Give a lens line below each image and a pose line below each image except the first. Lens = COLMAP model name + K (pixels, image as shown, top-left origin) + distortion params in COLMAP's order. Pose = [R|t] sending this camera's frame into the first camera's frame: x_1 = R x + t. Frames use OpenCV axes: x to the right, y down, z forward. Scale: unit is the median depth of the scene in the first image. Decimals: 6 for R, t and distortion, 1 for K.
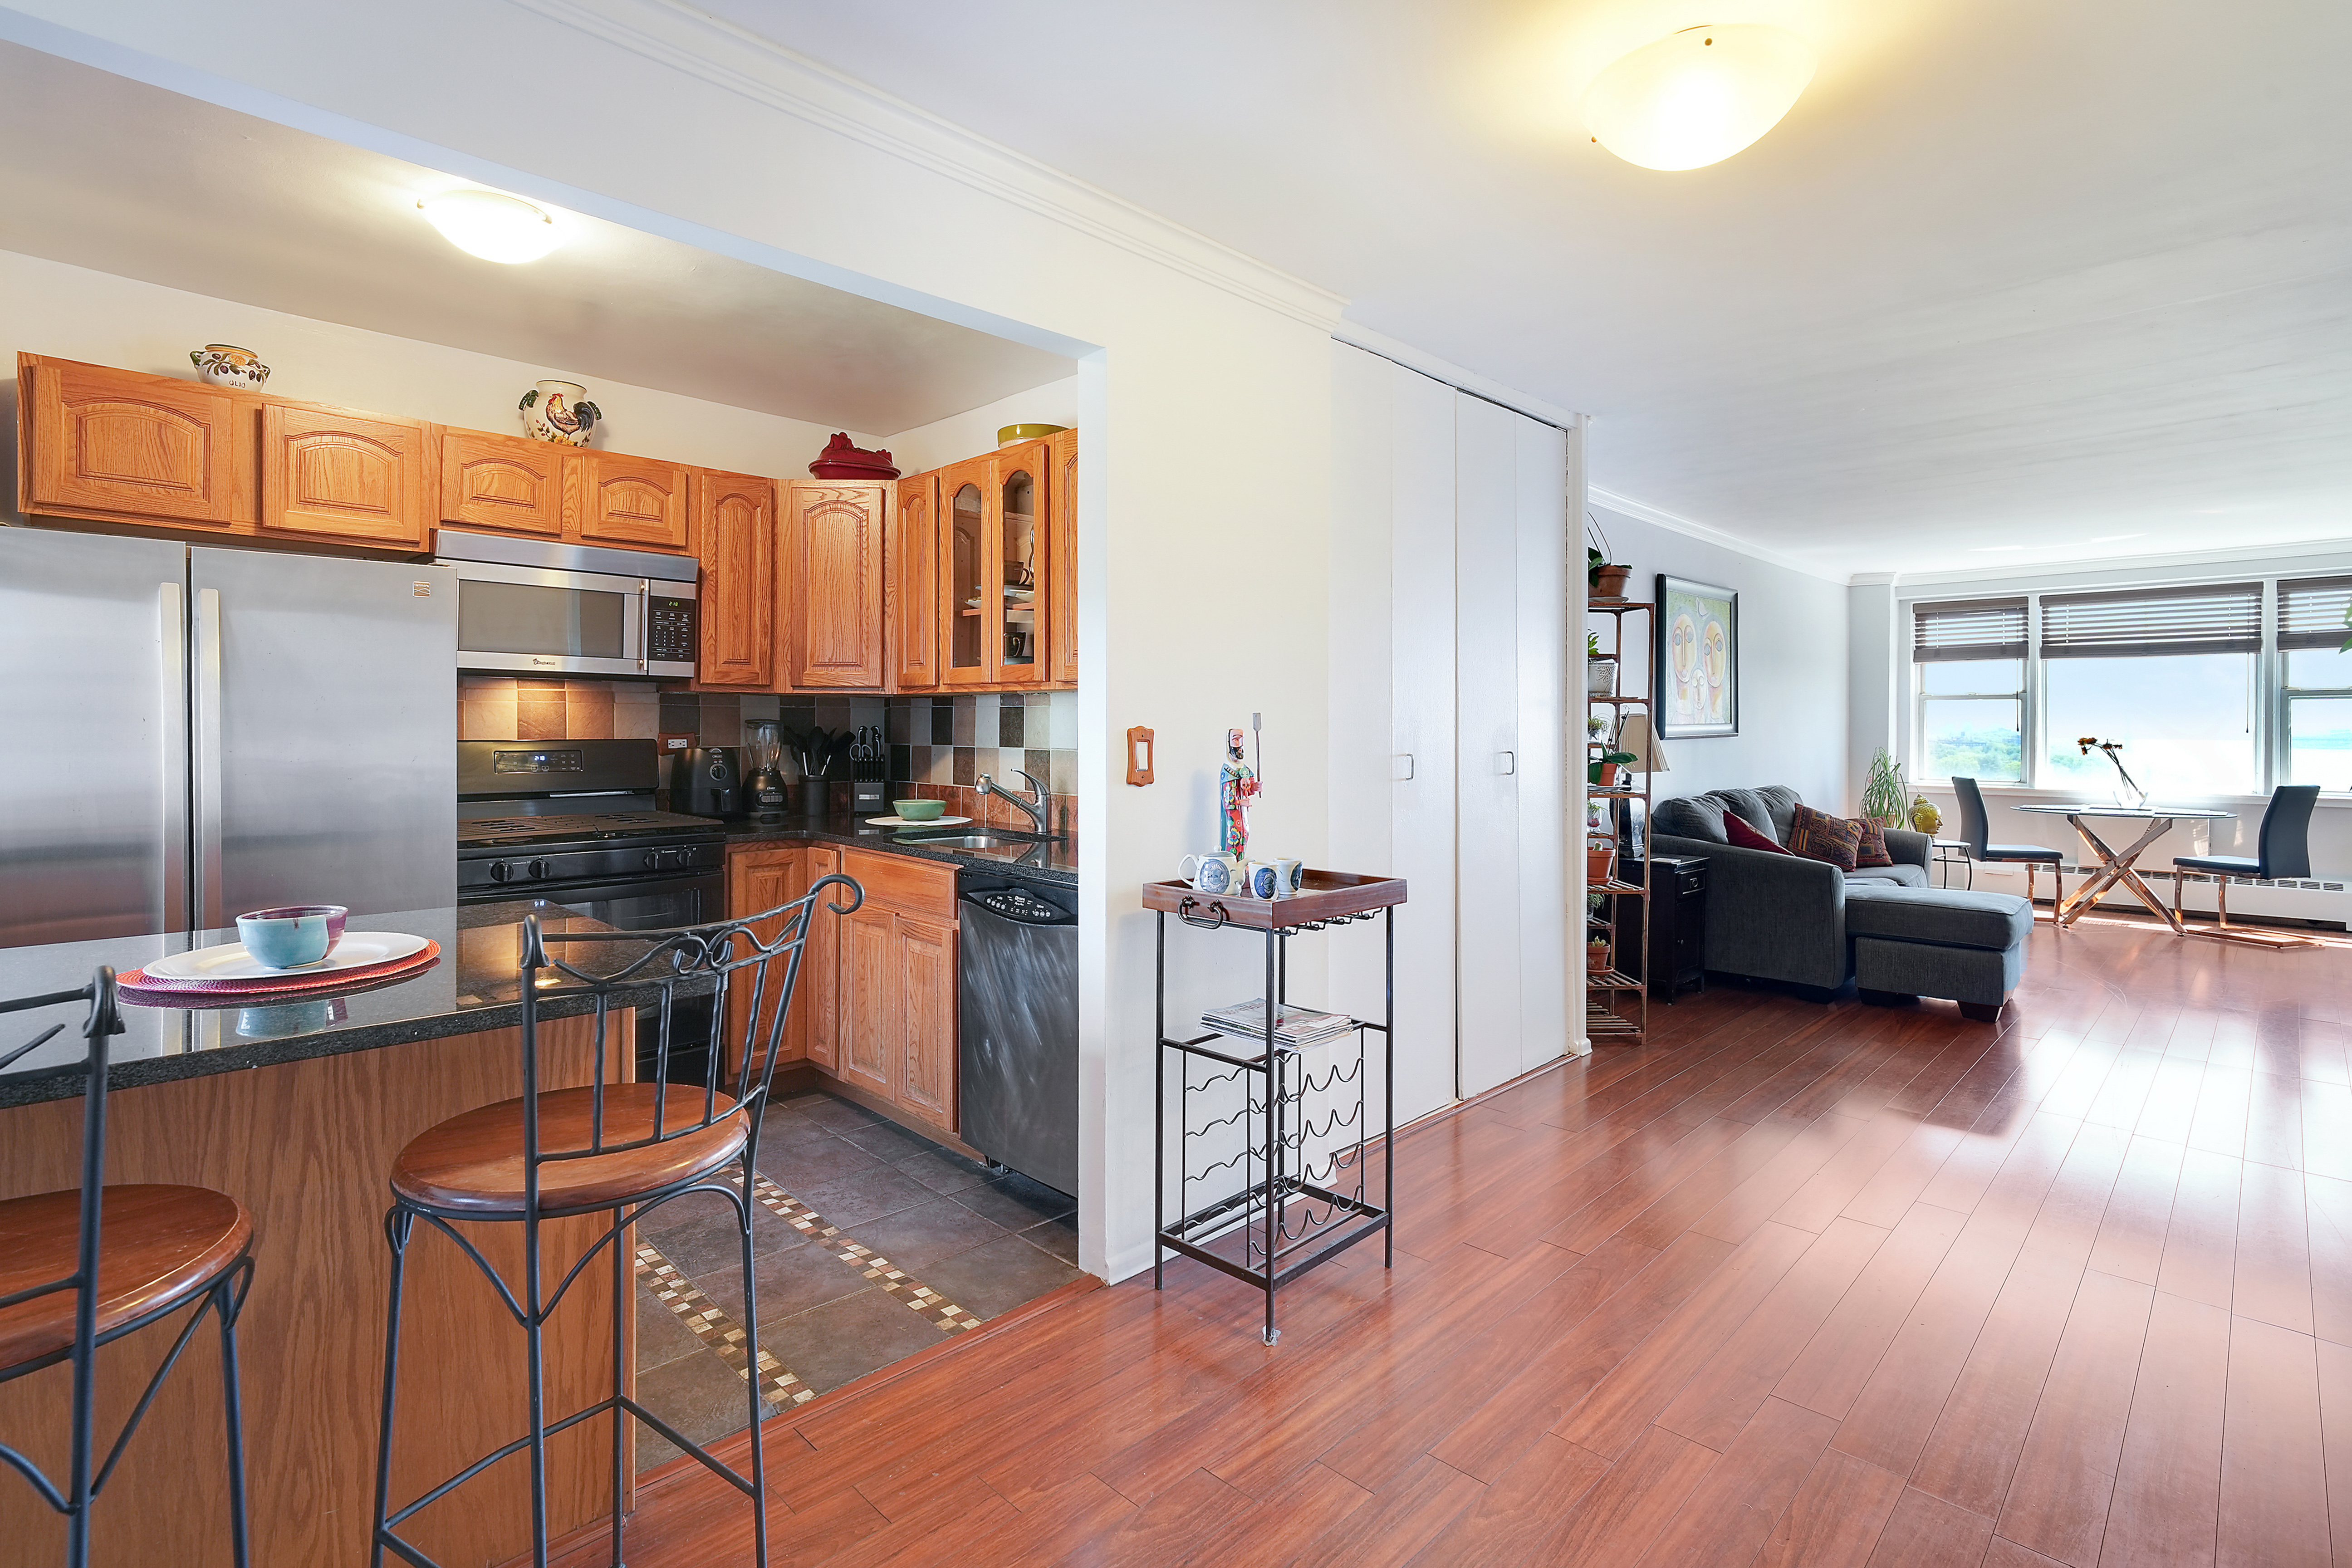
lens RADIAL K [[1110.7, 0, 1172.8], [0, 1110.7, 727.7], [0, 0, 1]] dist [-0.012237, 0.000482]
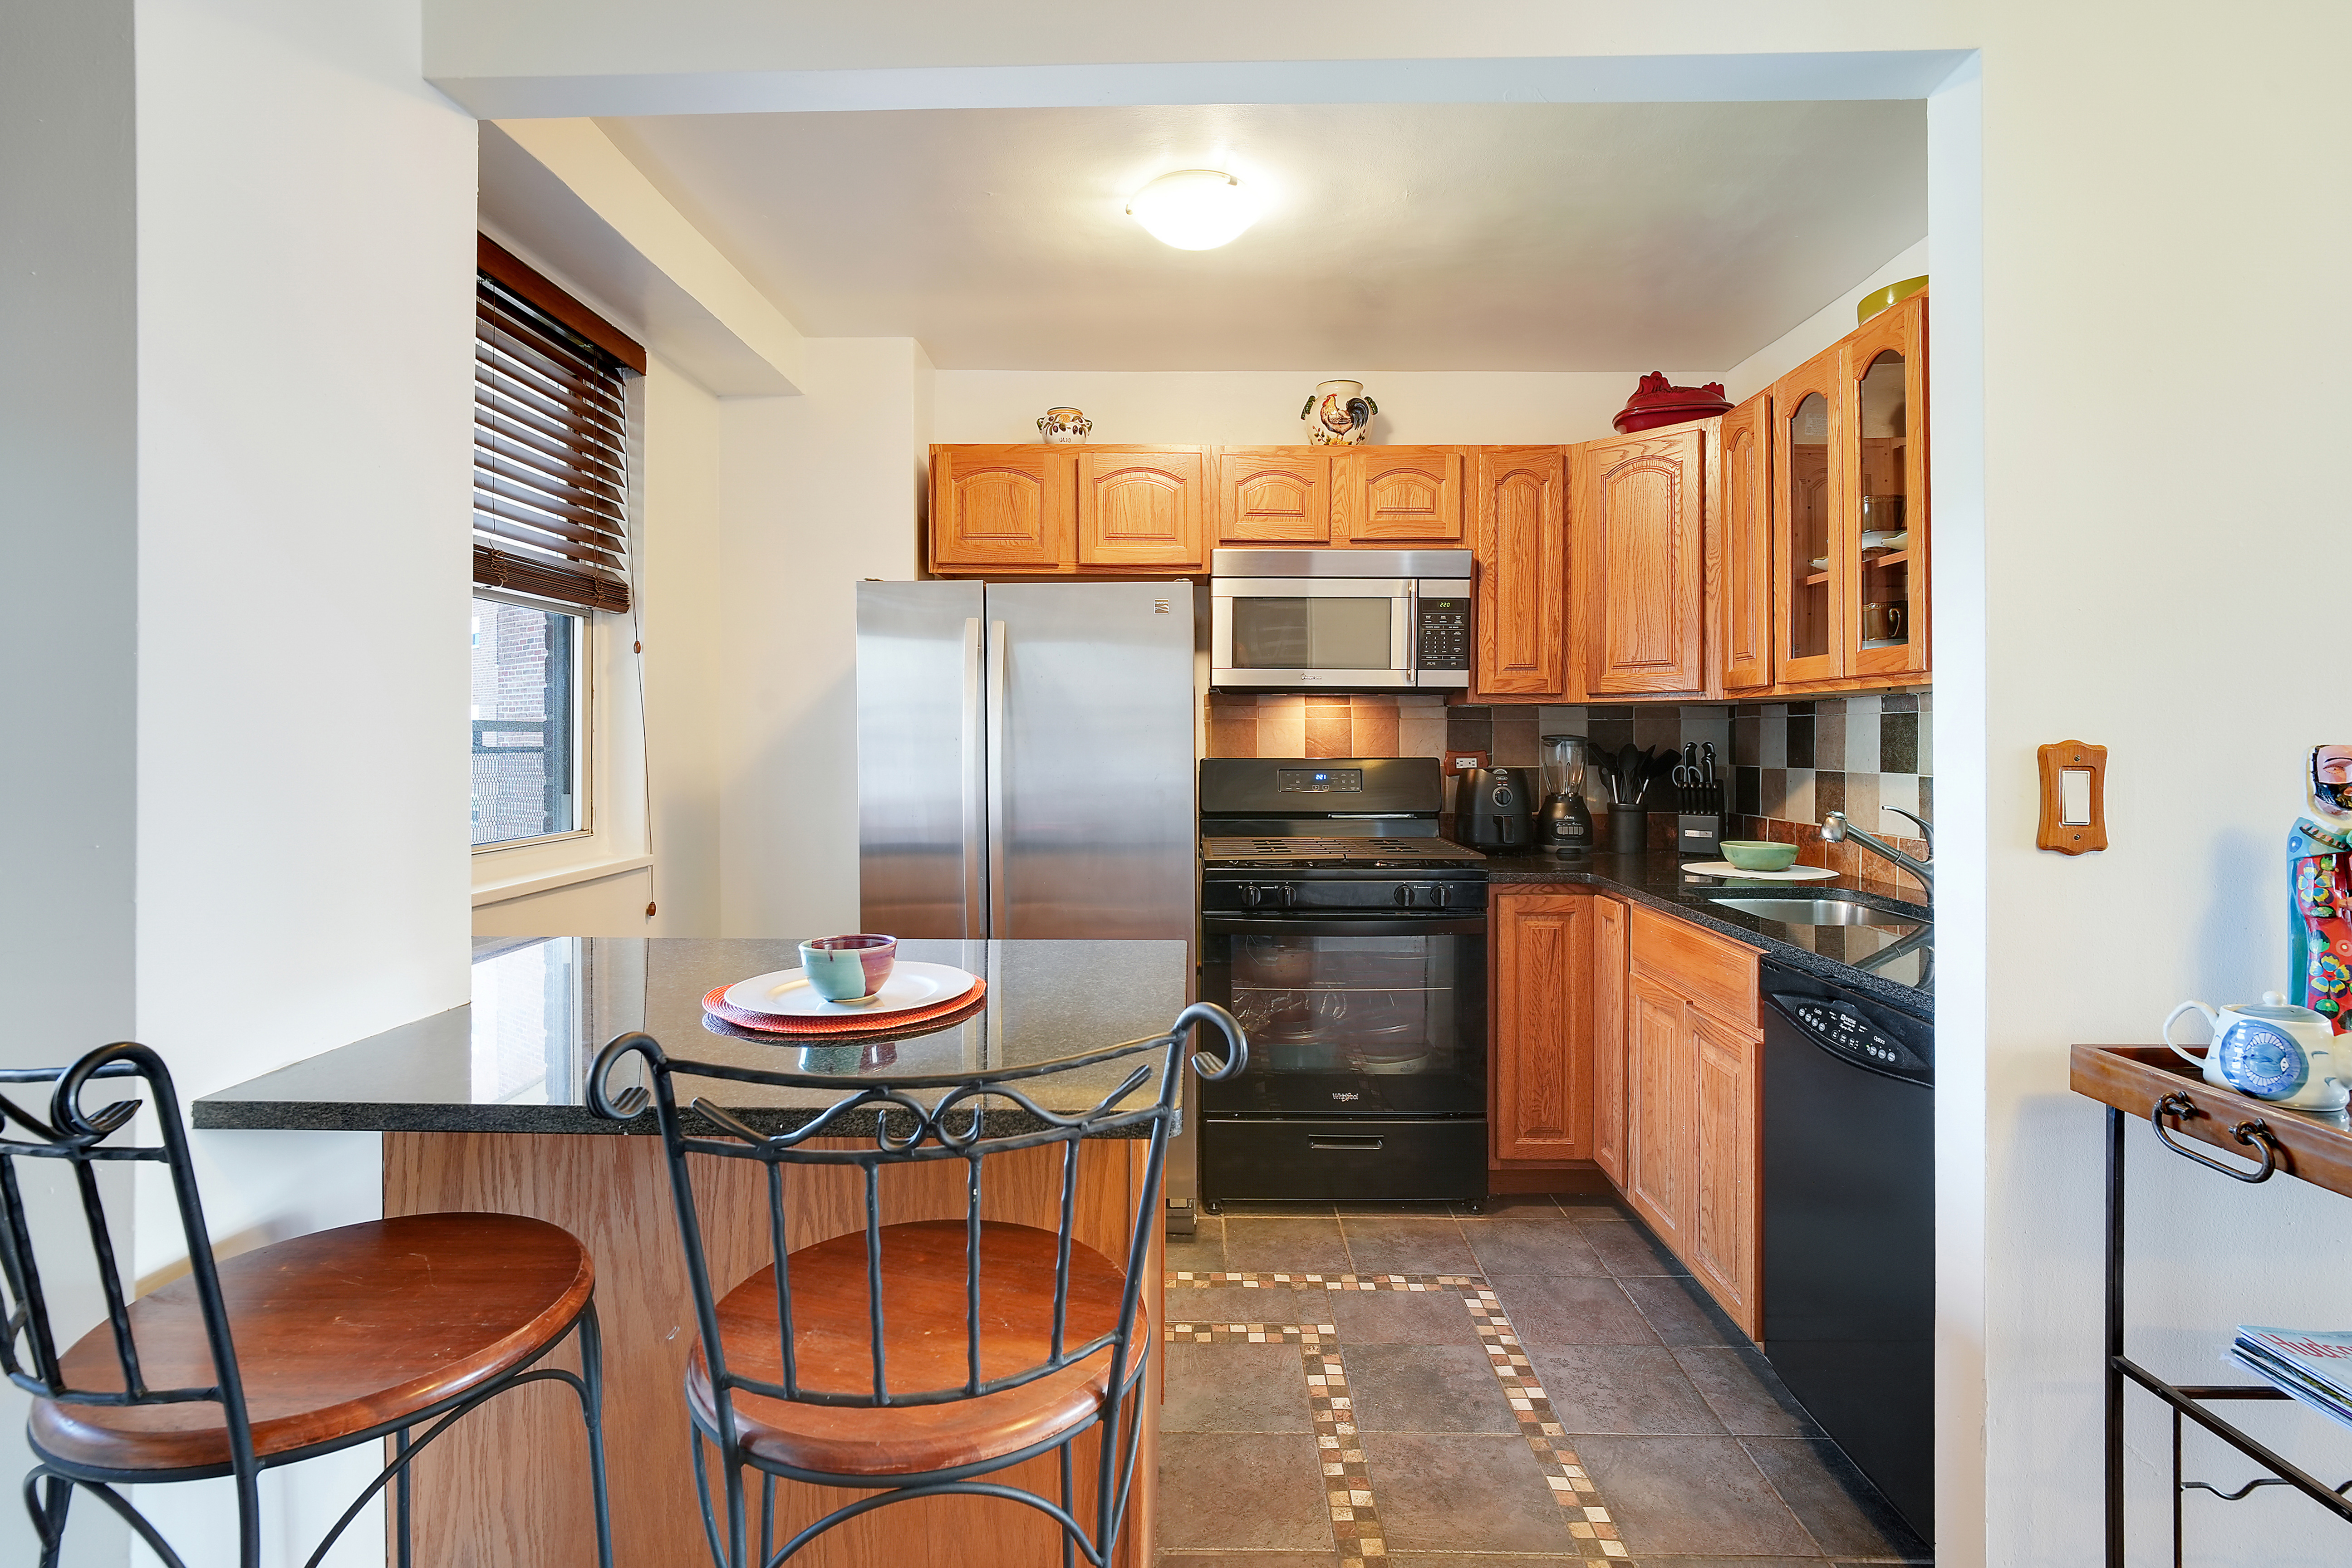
lens RADIAL K [[1117.2, 0, 1179.5], [0, 1117.2, 743.1], [0, 0, 1]] dist [-0.014994, 0.005760]
pose [[0.700039, -0.003714, -0.714095, 0.034772], [0.002420, 0.999993, -0.002829, 0.000241], [0.714100, 0.000253, 0.700043, 0.229872]]
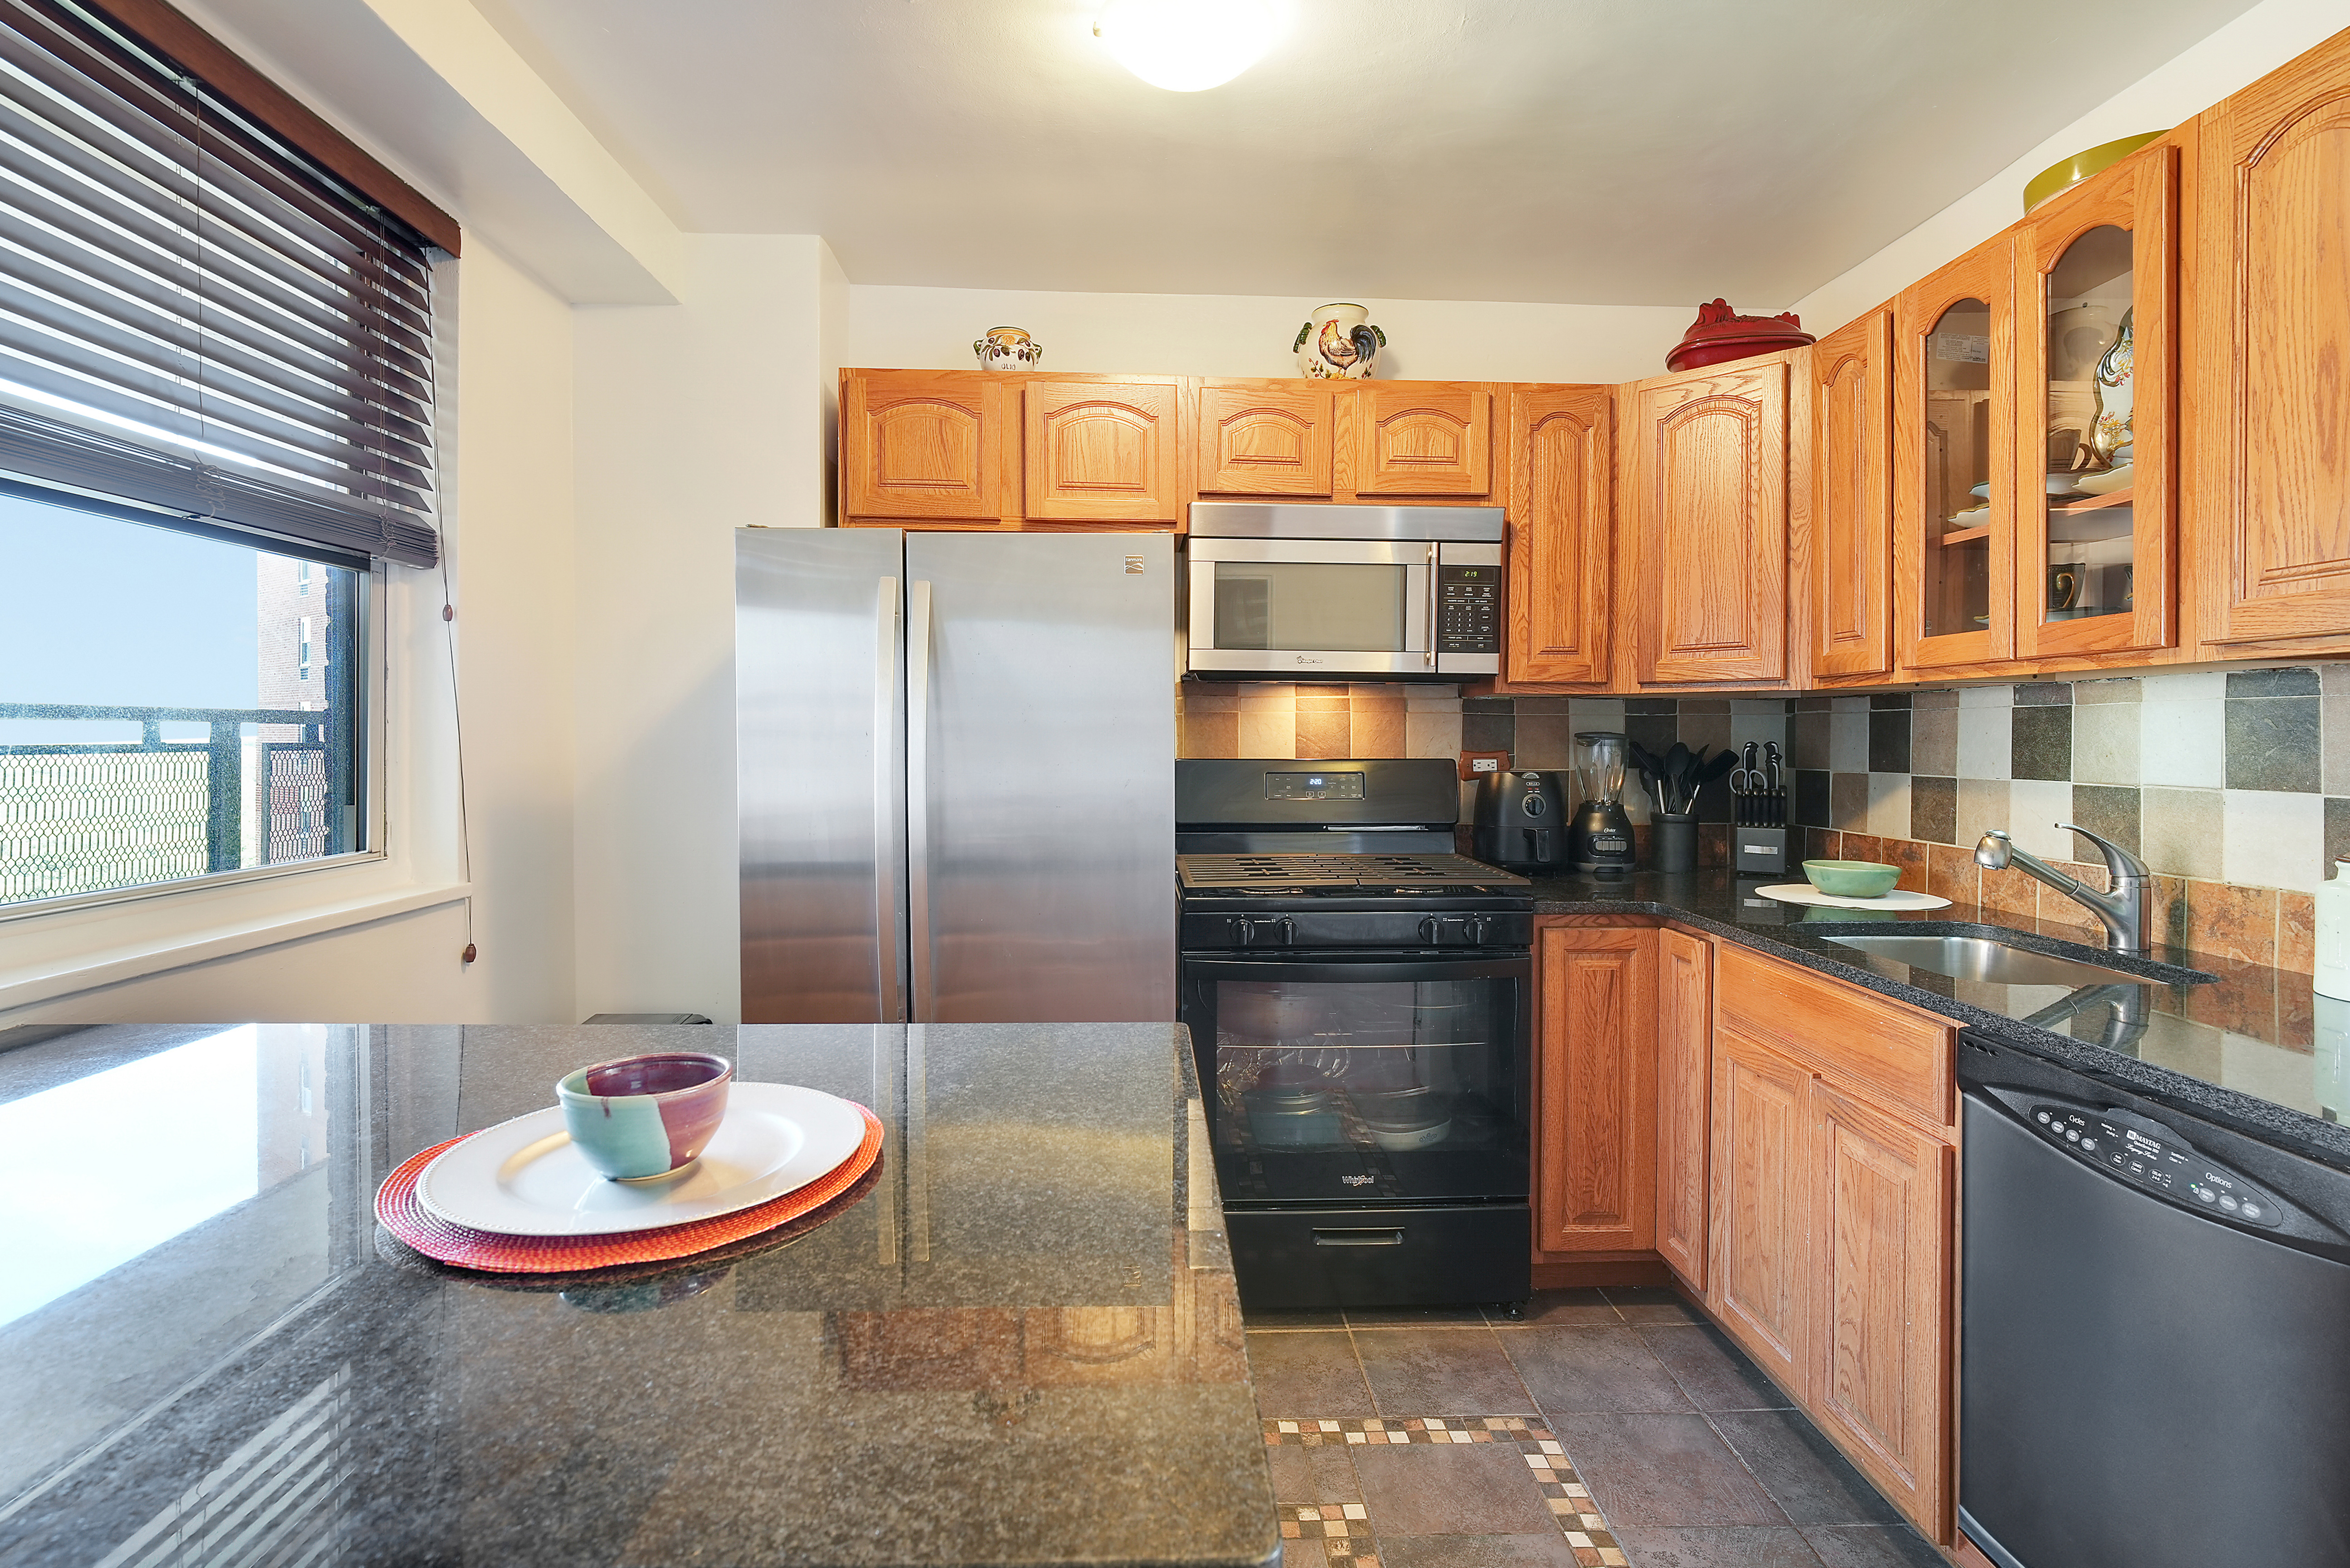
lens RADIAL K [[1123.5, 0, 1177.7], [0, 1123.5, 748.8], [0, 0, 1]] dist [-0.012527, 0.000637]
pose [[0.736516, 0.003843, -0.676409, -0.094129], [-0.000716, 0.999988, 0.004902, -0.000350], [0.676420, -0.003127, 0.736510, 0.328257]]
